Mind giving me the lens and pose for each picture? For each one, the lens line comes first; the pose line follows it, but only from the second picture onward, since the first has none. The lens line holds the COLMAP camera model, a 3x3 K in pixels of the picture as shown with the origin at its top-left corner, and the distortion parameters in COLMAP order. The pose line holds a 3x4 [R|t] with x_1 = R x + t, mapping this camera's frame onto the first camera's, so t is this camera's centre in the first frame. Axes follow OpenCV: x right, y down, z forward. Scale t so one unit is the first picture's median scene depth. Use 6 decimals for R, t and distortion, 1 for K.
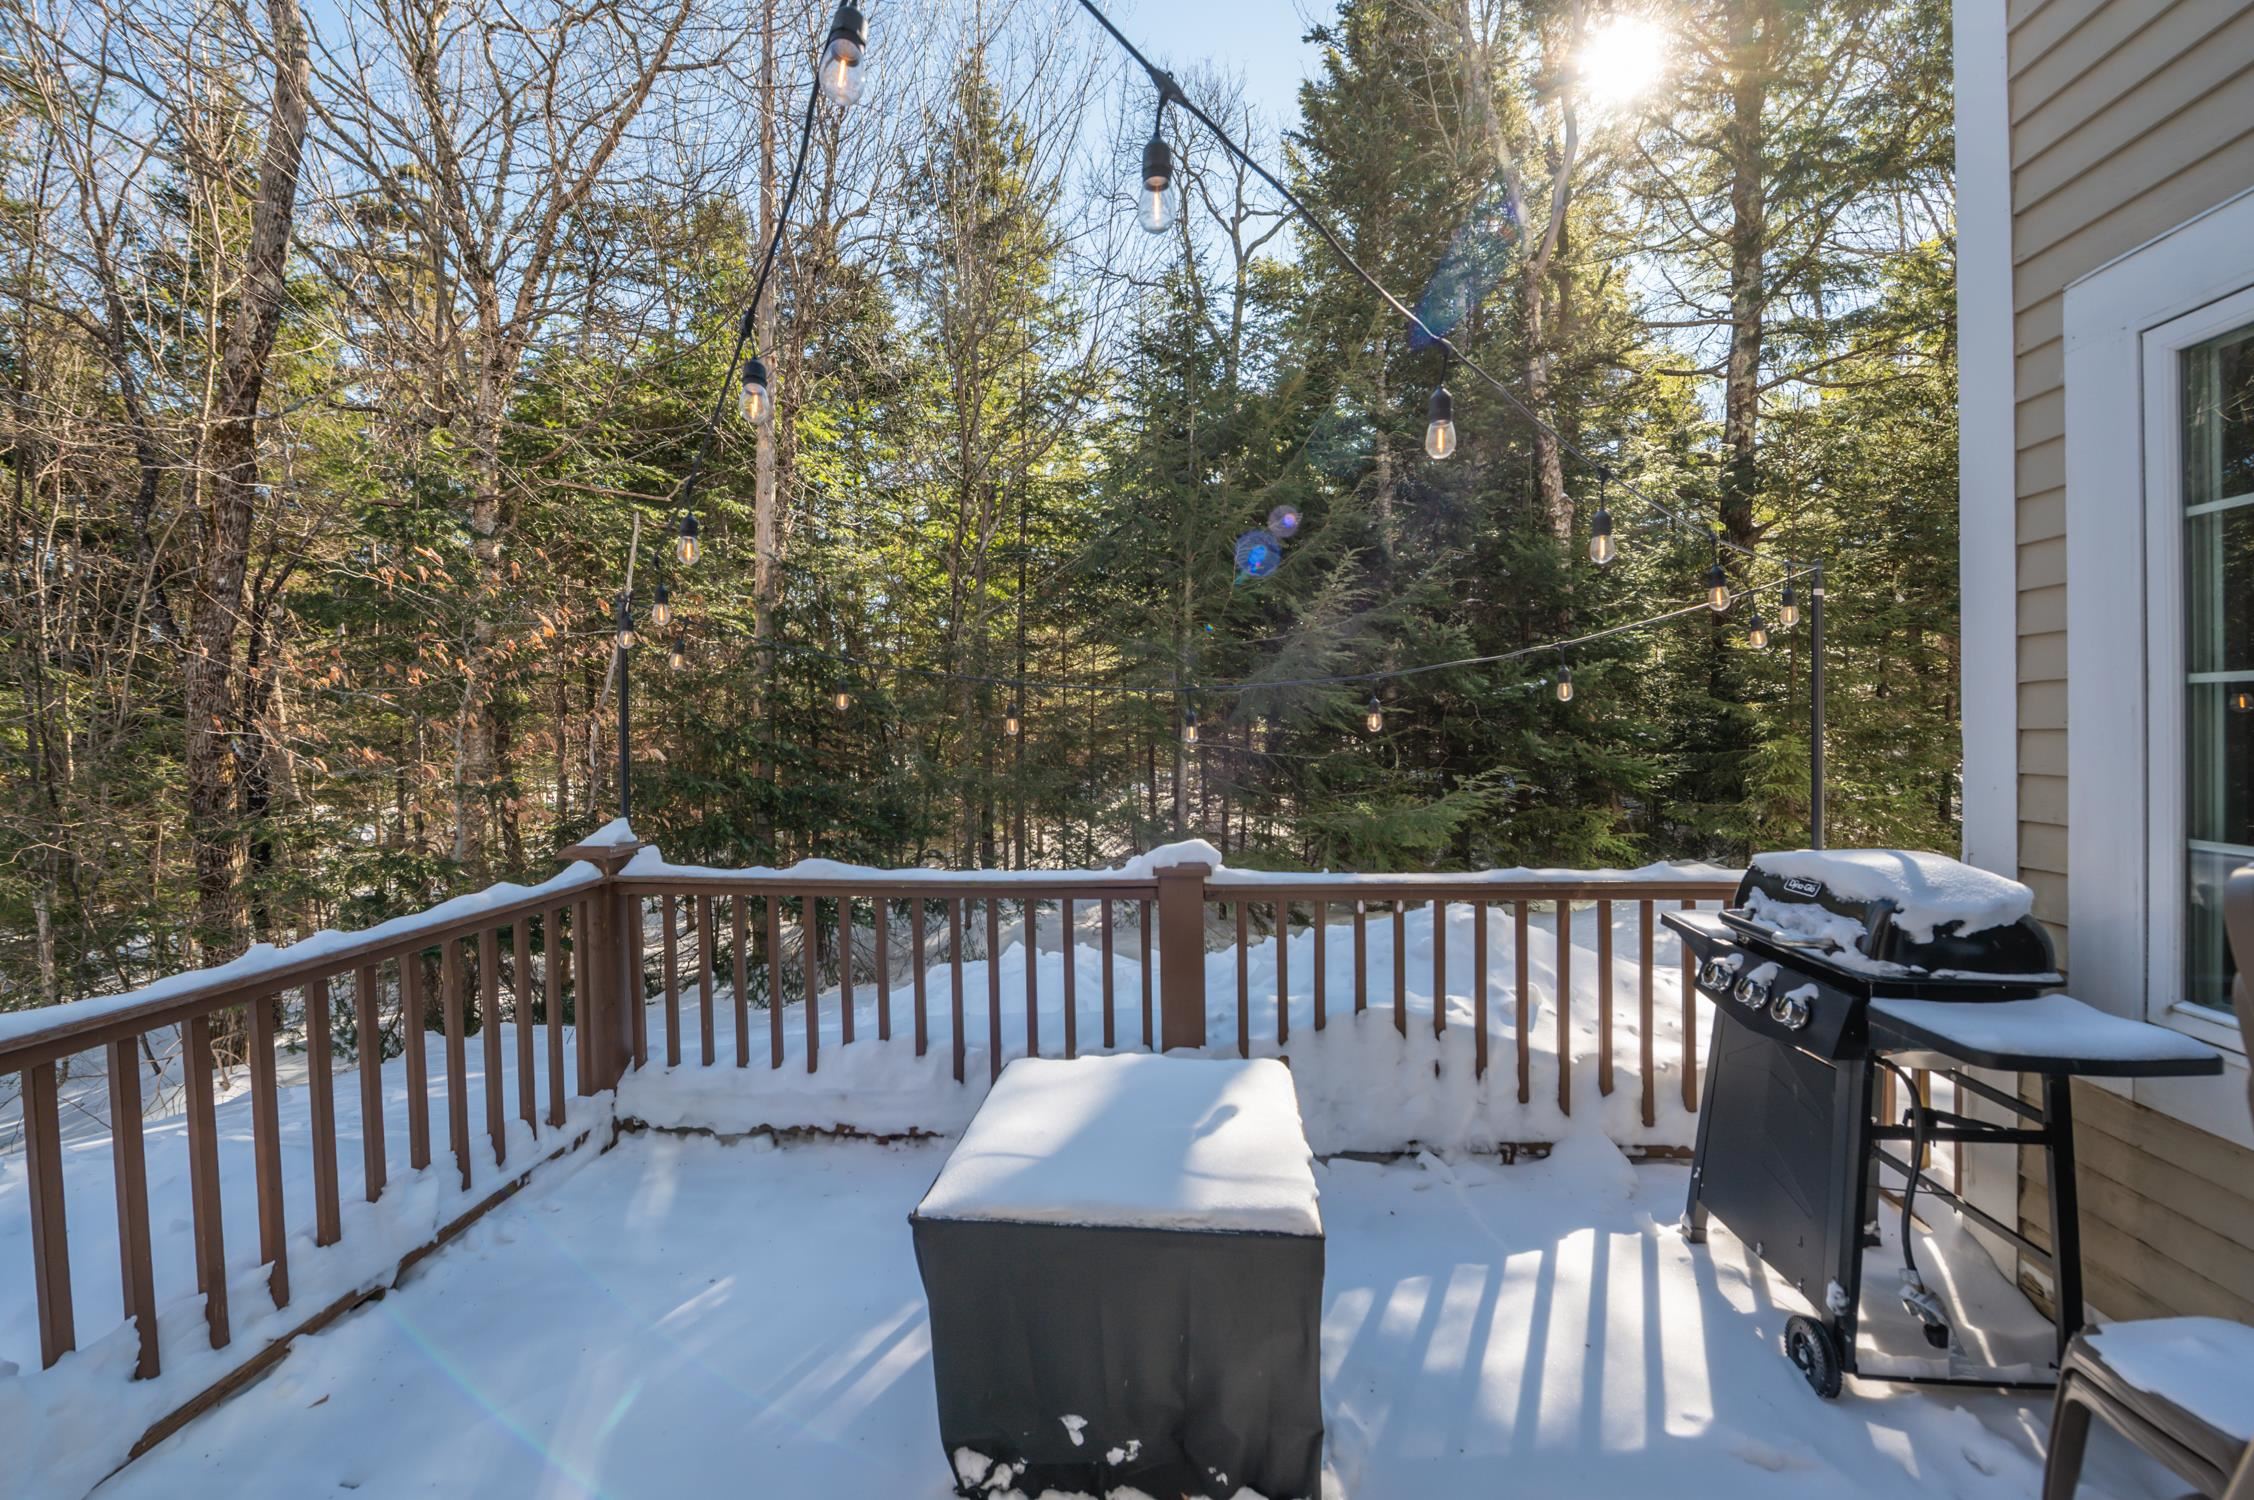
lens RADIAL K [[899.8, 0, 1126.6], [0, 899.8, 746.2], [0, 0, 1]] dist [-0.006035, -0.001010]
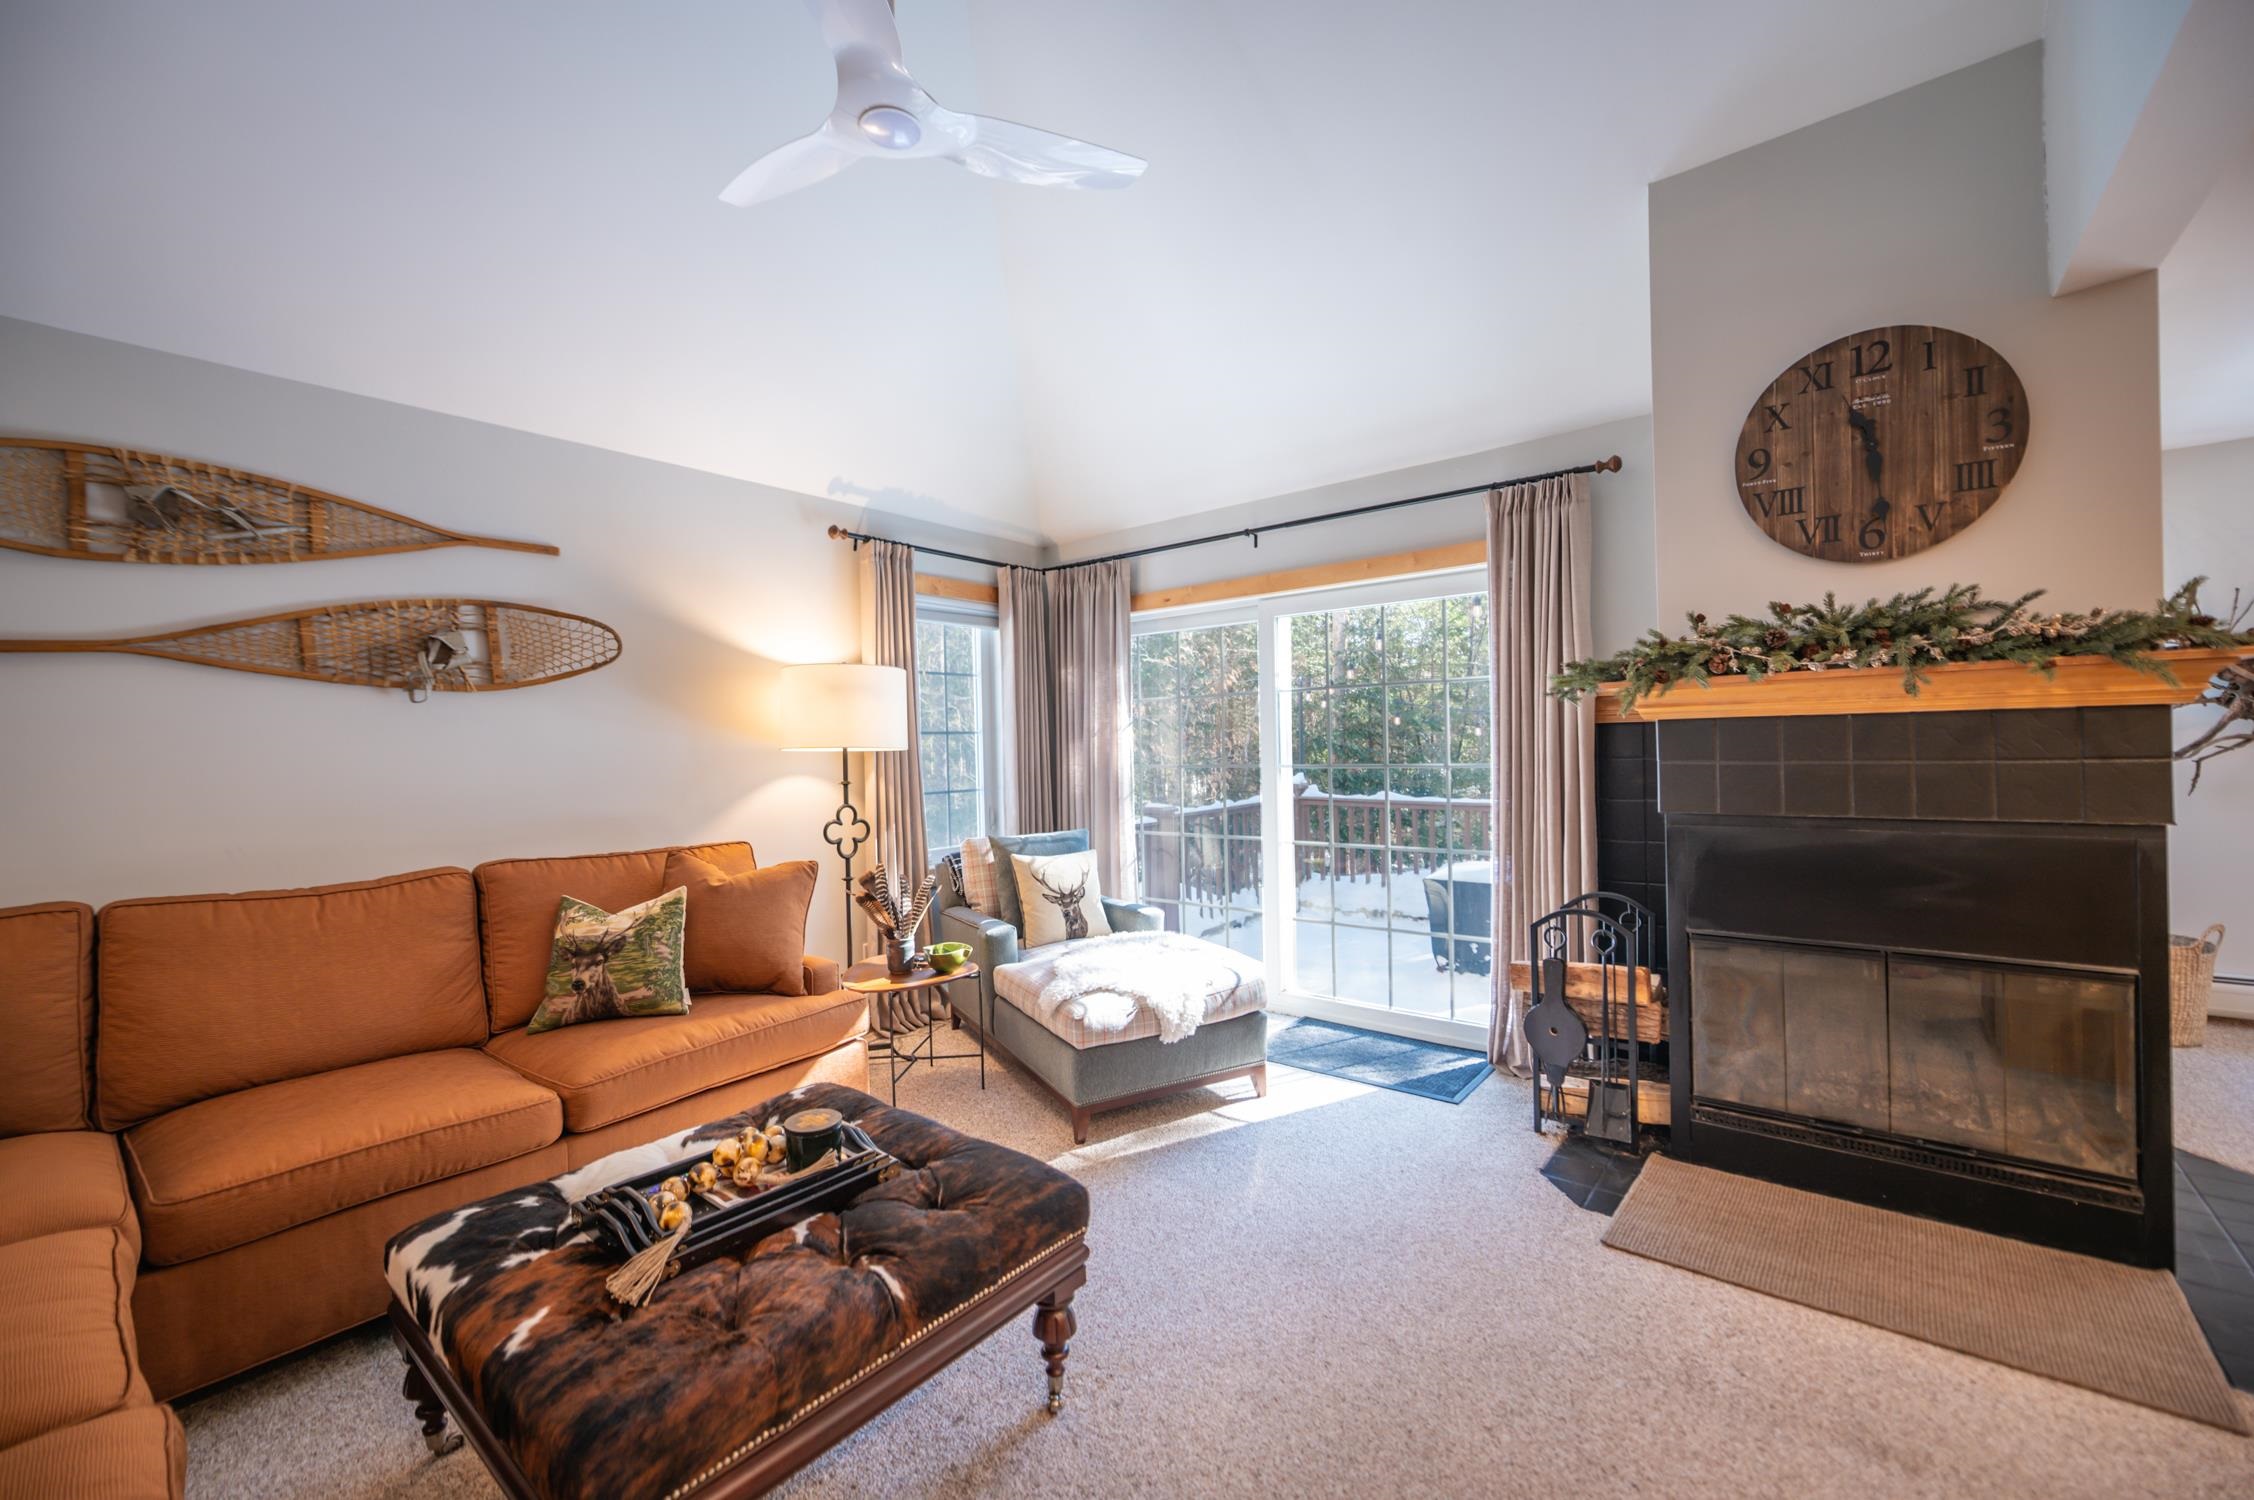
lens RADIAL K [[899.8, 0, 1121.8], [0, 899.8, 753.9], [0, 0, 1]] dist [-0.006035, -0.001010]
pose [[0.832540, -0.012374, -0.553826, 0.139438], [0.007059, 0.999906, -0.011730, 0.025540], [0.553920, 0.005856, 0.832550, -0.491688]]
